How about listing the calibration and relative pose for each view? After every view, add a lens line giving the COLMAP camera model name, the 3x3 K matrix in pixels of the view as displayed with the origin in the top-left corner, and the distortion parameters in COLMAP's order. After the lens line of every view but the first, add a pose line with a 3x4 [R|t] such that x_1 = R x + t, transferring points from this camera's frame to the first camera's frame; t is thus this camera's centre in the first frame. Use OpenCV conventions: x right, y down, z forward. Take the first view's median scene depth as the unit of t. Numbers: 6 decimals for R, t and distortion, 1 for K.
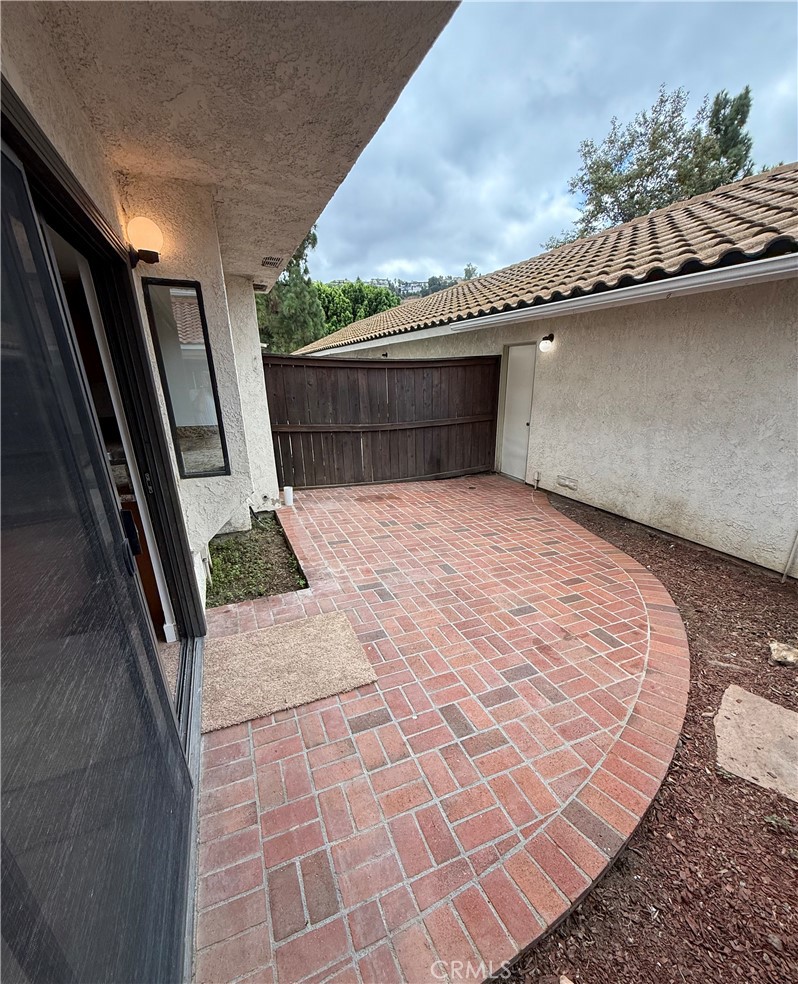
lens RADIAL K [[421.7, 0, 400.0], [0, 421.7, 529.1], [0, 0, 1]] dist [-0.000971, -0.000045]
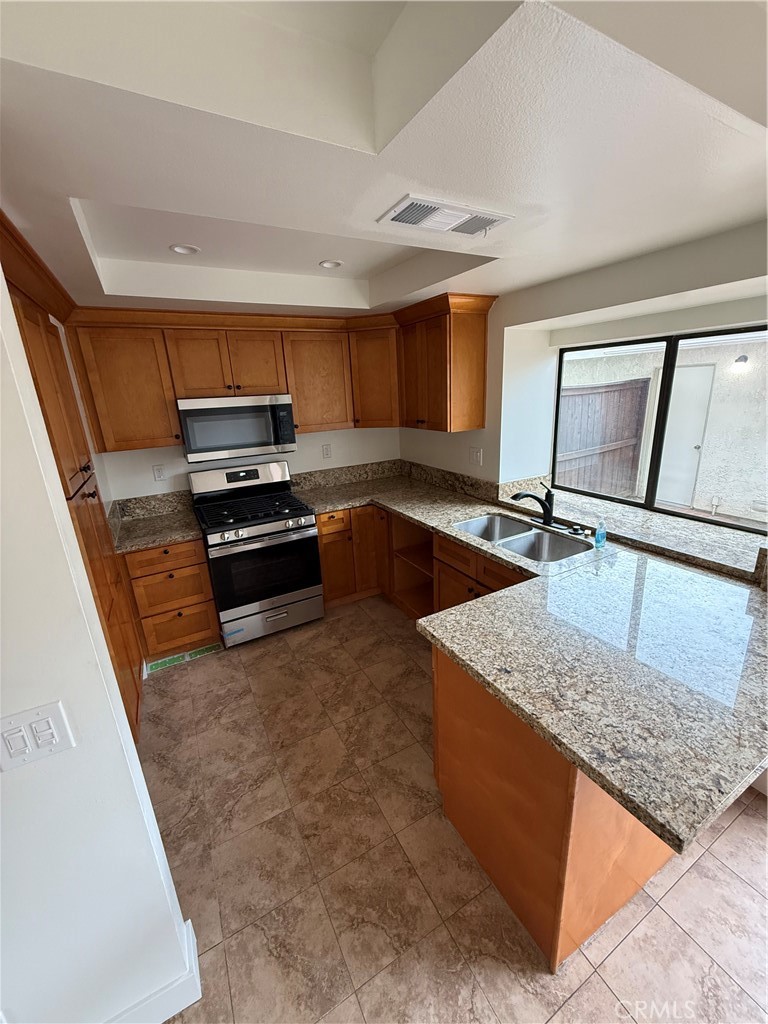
lens RADIAL K [[407.6, 0, 385.8], [0, 407.6, 509.3], [0, 0, 1]] dist [-0.001224, 0.000597]
pose [[0.992589, -0.062914, 0.103962, -0.564405], [0.070639, 0.994873, -0.072373, -0.106163], [-0.098876, 0.079181, 0.991945, 0.191801]]
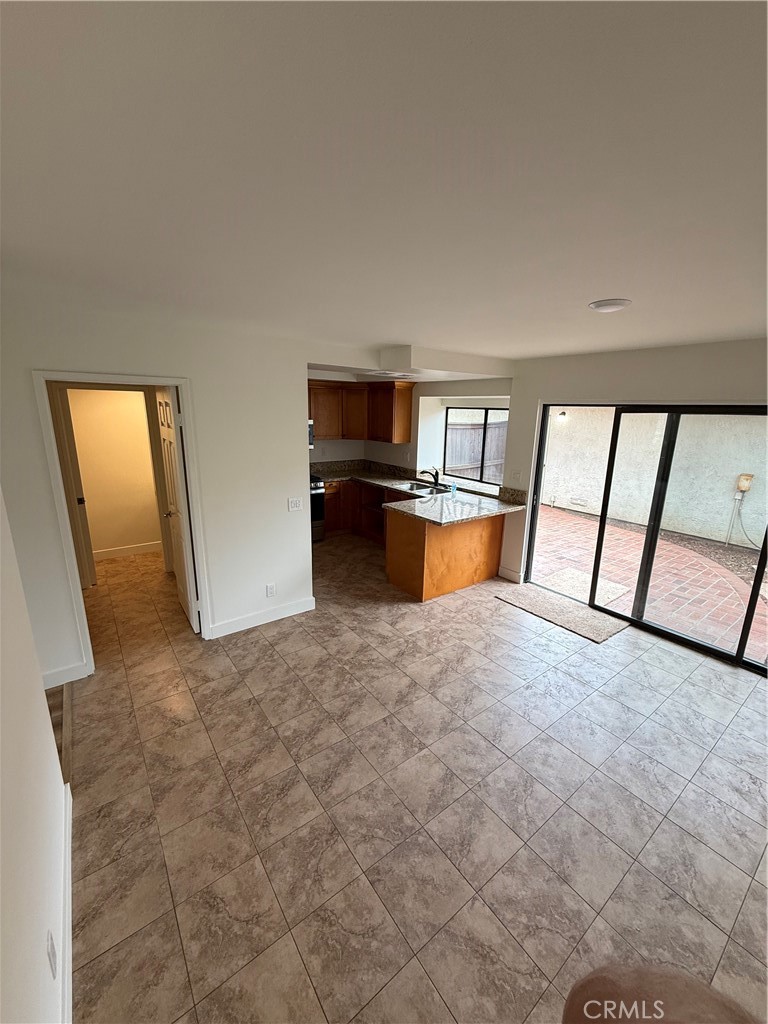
lens RADIAL K [[407.6, 0, 385.8], [0, 407.6, 509.3], [0, 0, 1]] dist [-0.001224, 0.000597]
pose [[0.966531, -0.025556, 0.255274, -0.714581], [0.055799, 0.992147, -0.111943, 0.048318], [-0.250408, 0.122440, 0.960367, -0.291218]]
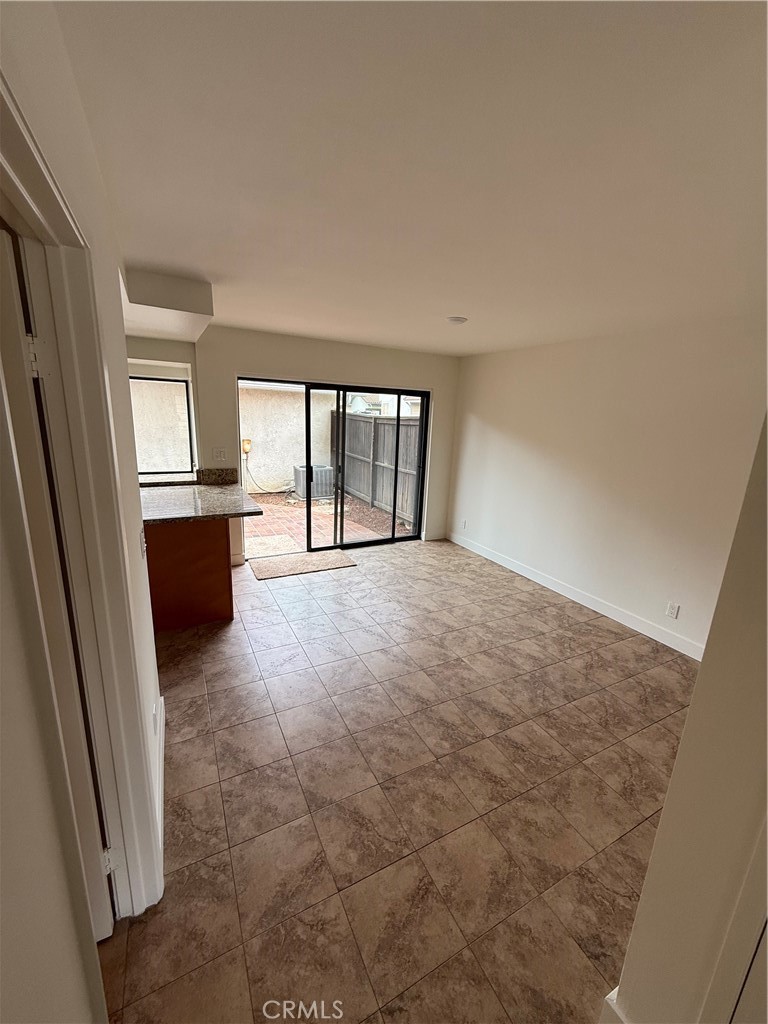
lens RADIAL K [[407.6, 0, 385.8], [0, 407.6, 509.3], [0, 0, 1]] dist [-0.001224, 0.000597]
pose [[-0.095510, -0.219716, 0.970877, -1.030730], [0.312782, 0.919312, 0.238816, -0.083582], [-0.945011, 0.326482, -0.019080, 0.172417]]
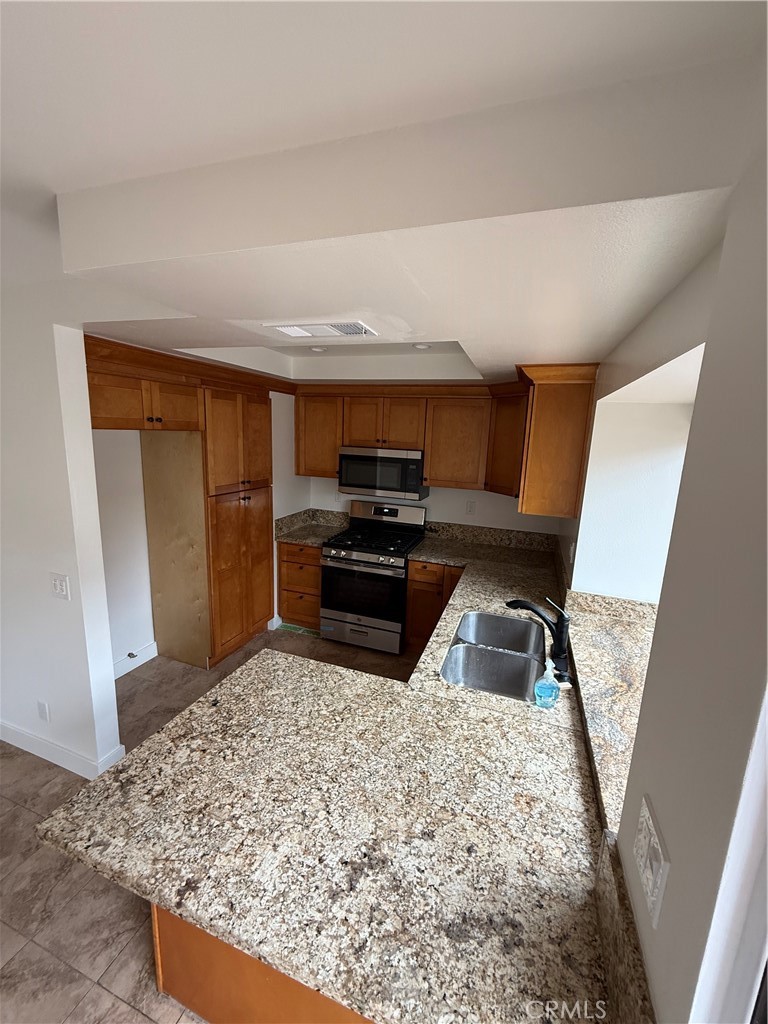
lens RADIAL K [[407.6, 0, 385.8], [0, 407.6, 509.3], [0, 0, 1]] dist [-0.001224, 0.000597]
pose [[0.745470, 0.168590, -0.644866, -0.255564], [-0.284321, 0.955478, -0.078883, -0.158606], [0.602857, 0.242154, 0.760214, 0.250379]]
